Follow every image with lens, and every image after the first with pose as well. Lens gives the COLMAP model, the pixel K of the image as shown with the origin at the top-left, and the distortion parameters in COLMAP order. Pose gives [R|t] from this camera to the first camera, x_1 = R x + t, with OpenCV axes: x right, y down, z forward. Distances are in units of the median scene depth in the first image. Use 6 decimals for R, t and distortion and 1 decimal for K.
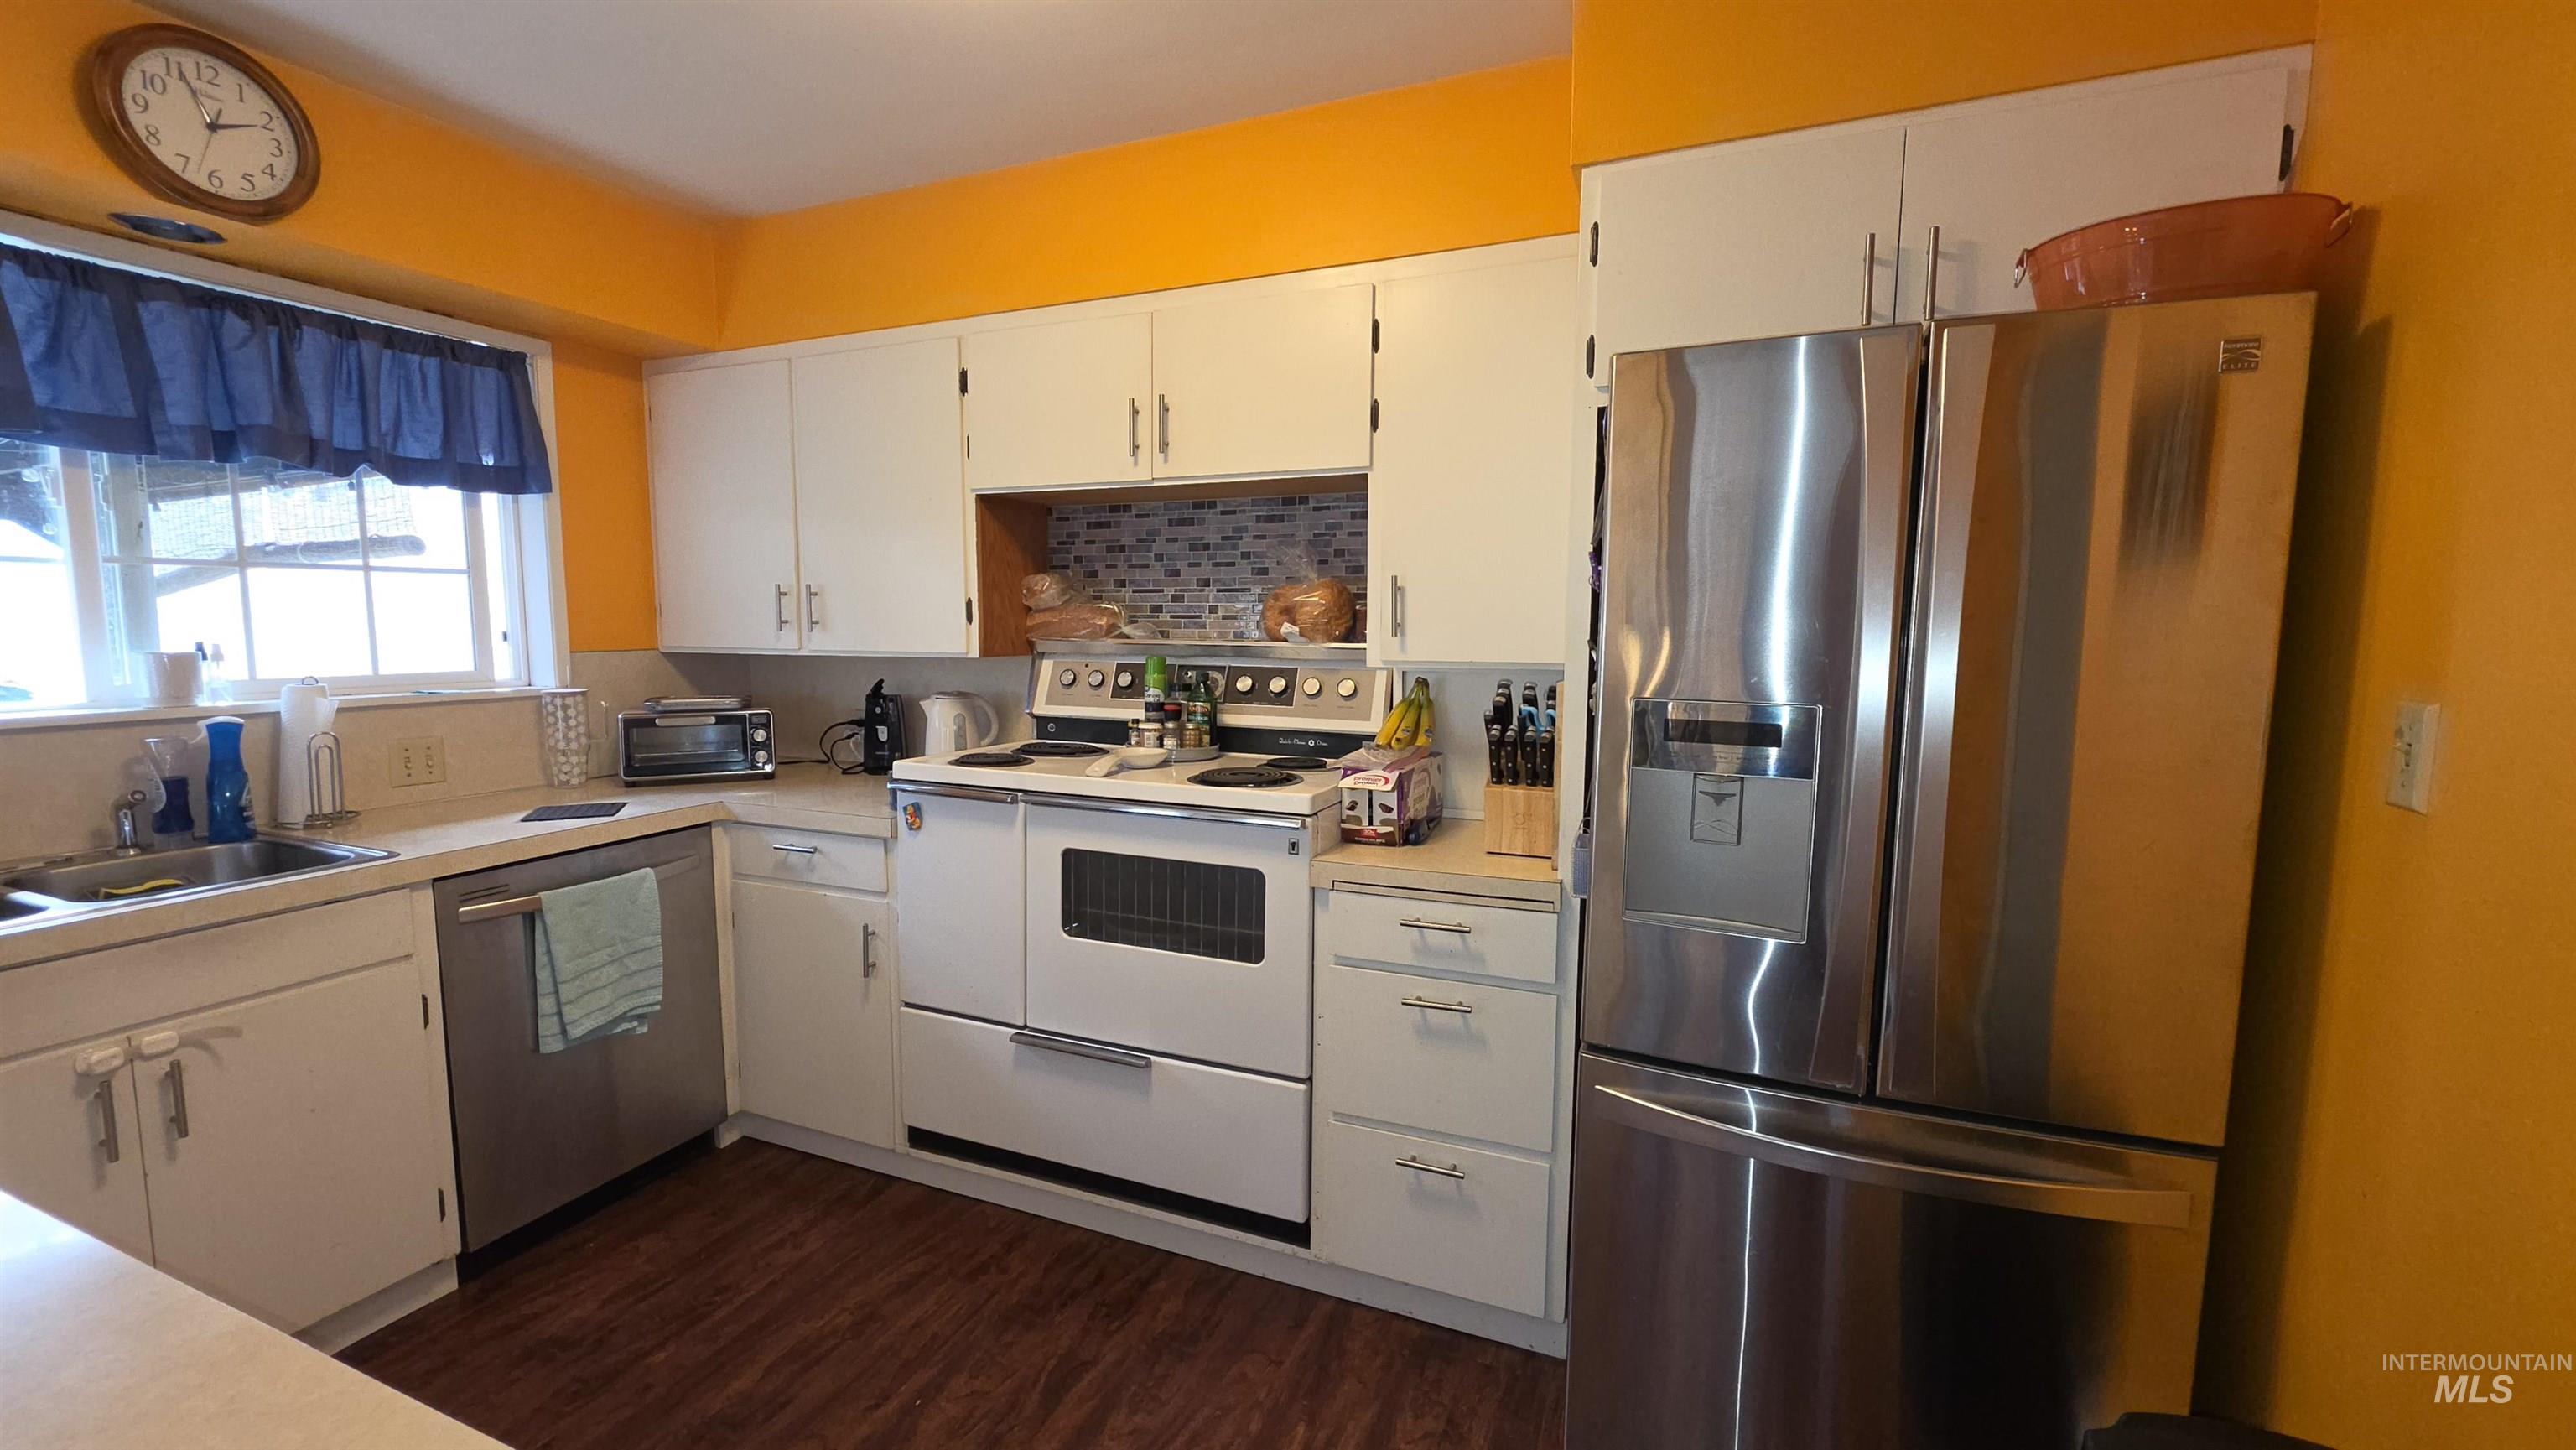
lens RADIAL K [[1022.8, 0, 1266.6], [0, 1022.8, 721.3], [0, 0, 1]] dist [-0.001115, -0.000166]
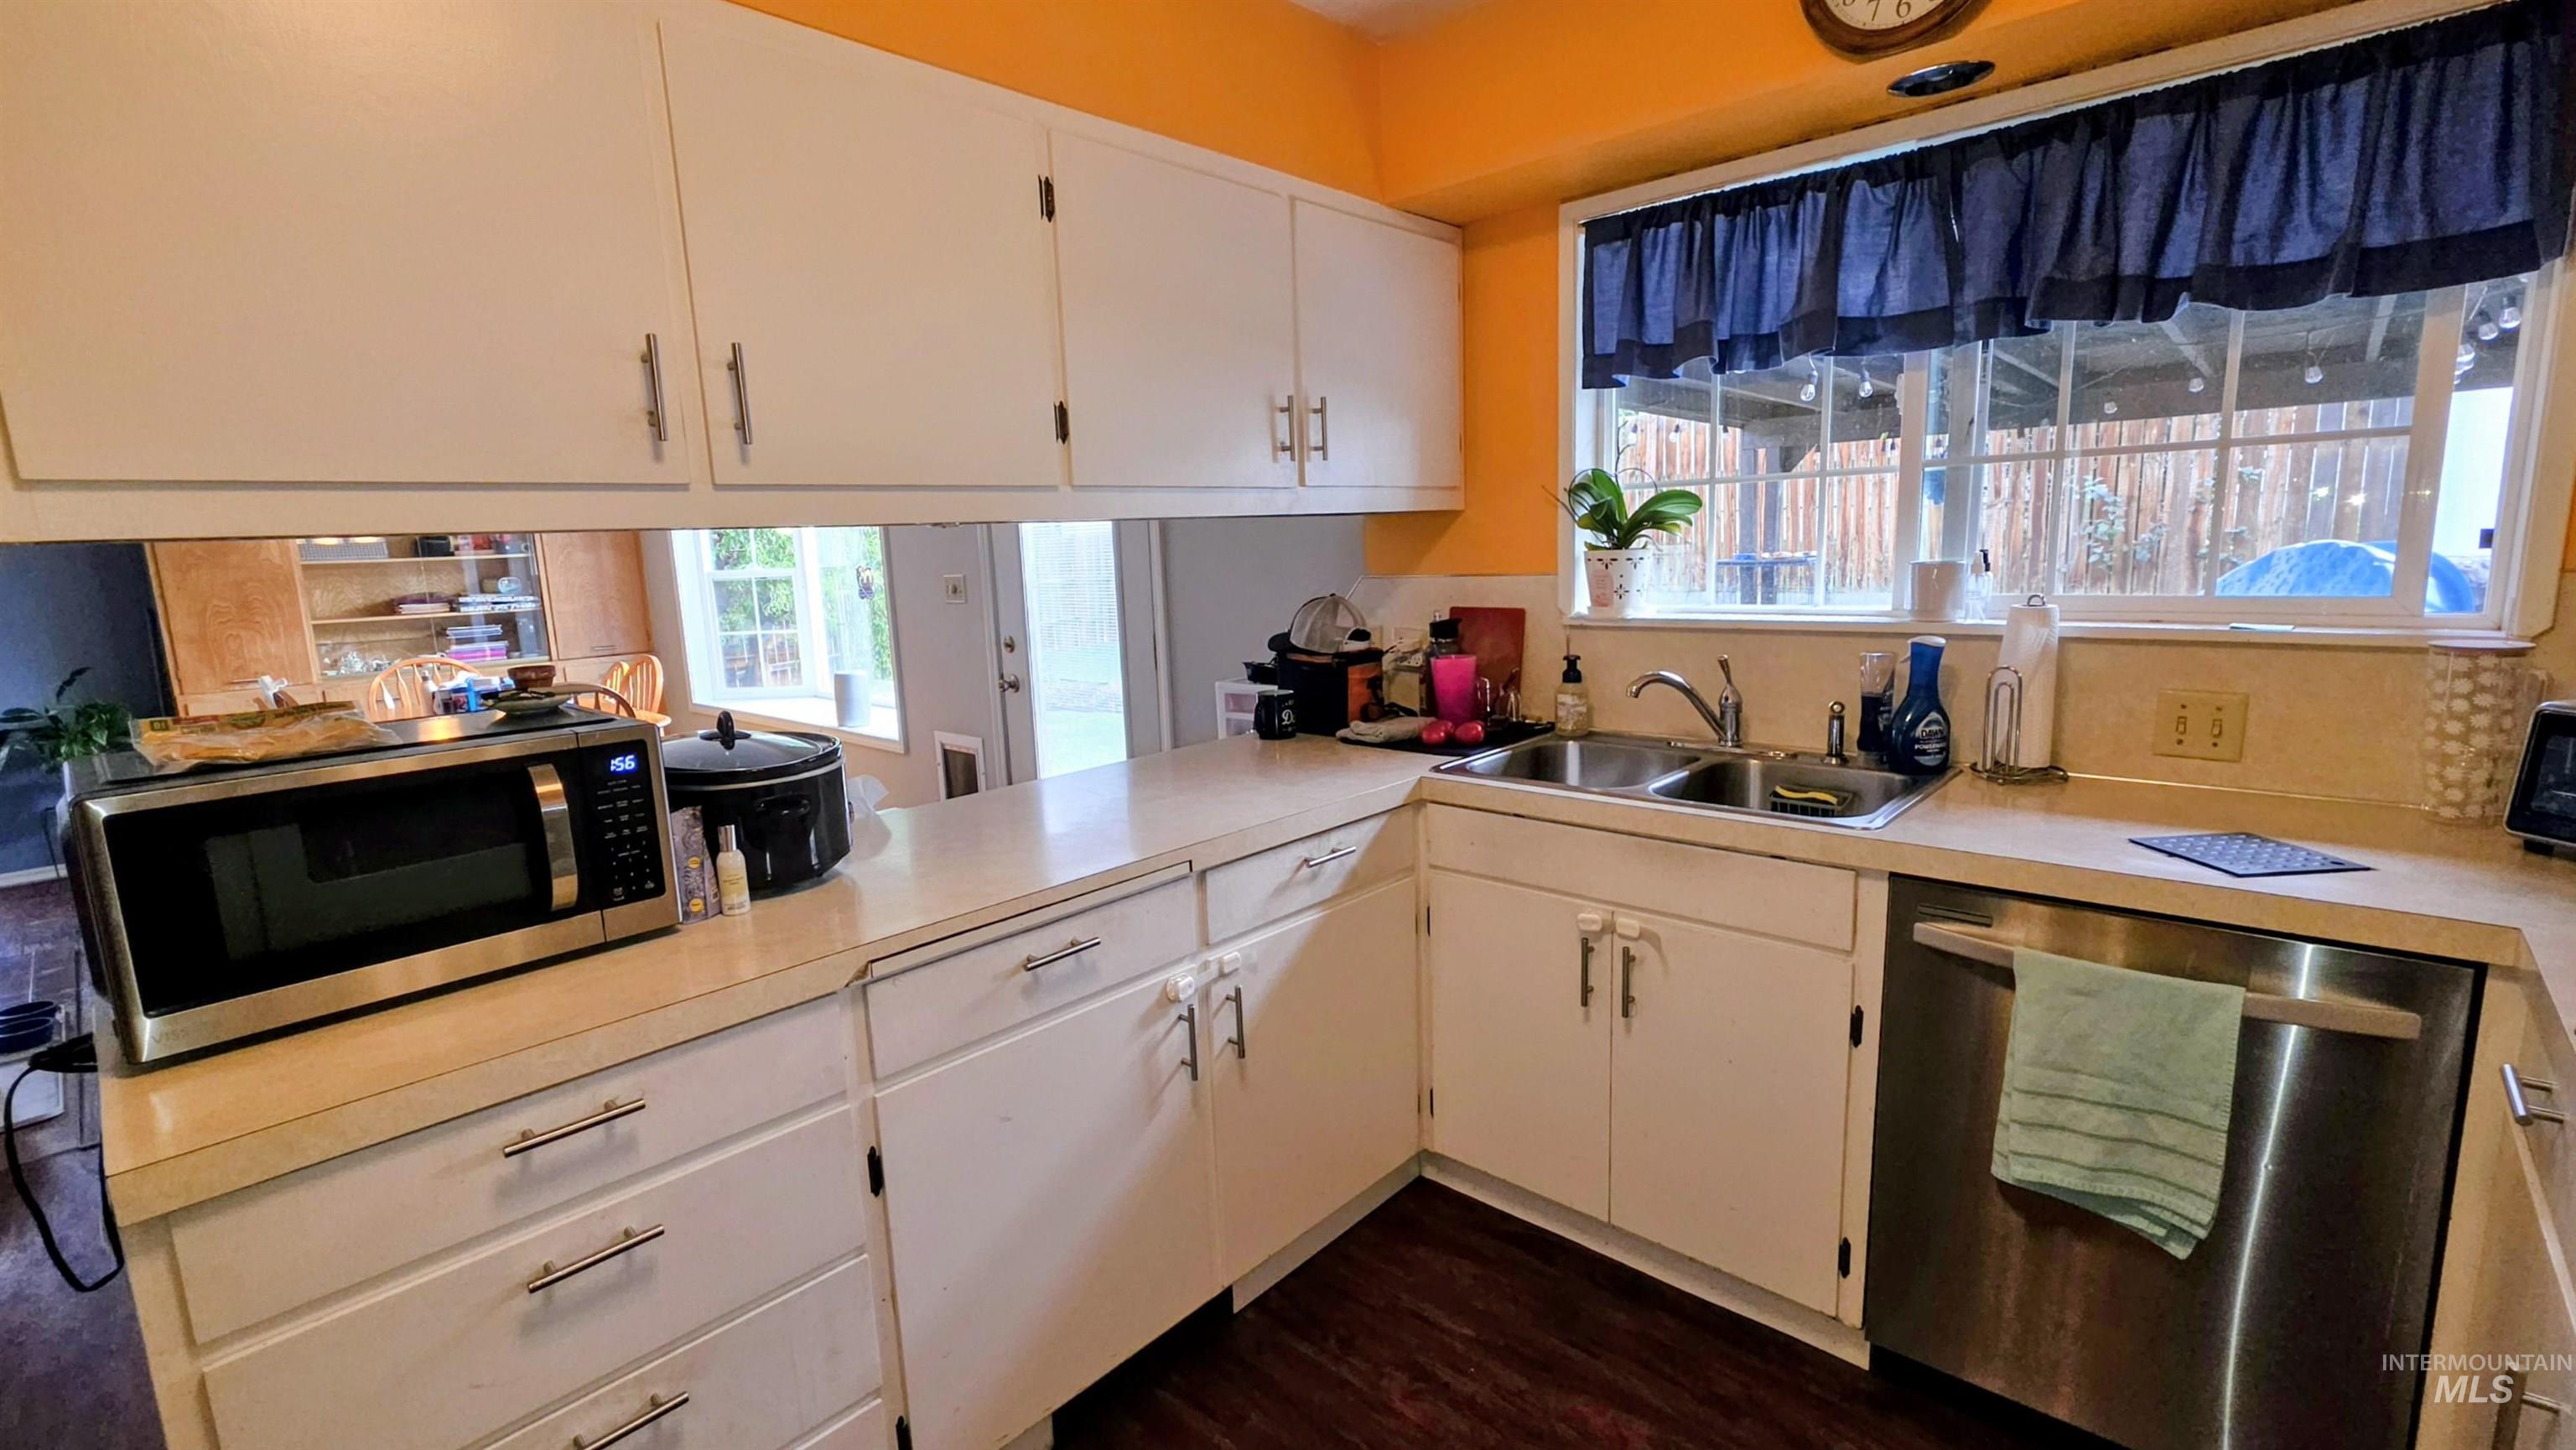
lens RADIAL K [[1123.4, 0, 1288.0], [0, 1123.4, 725.0], [0, 0, 1]] dist [-0.000554, -0.000135]
pose [[-0.337785, 0.165139, -0.926623, 0.095312], [-0.056449, 0.979162, 0.195080, -0.086760], [0.939529, 0.118202, -0.321424, 0.777727]]
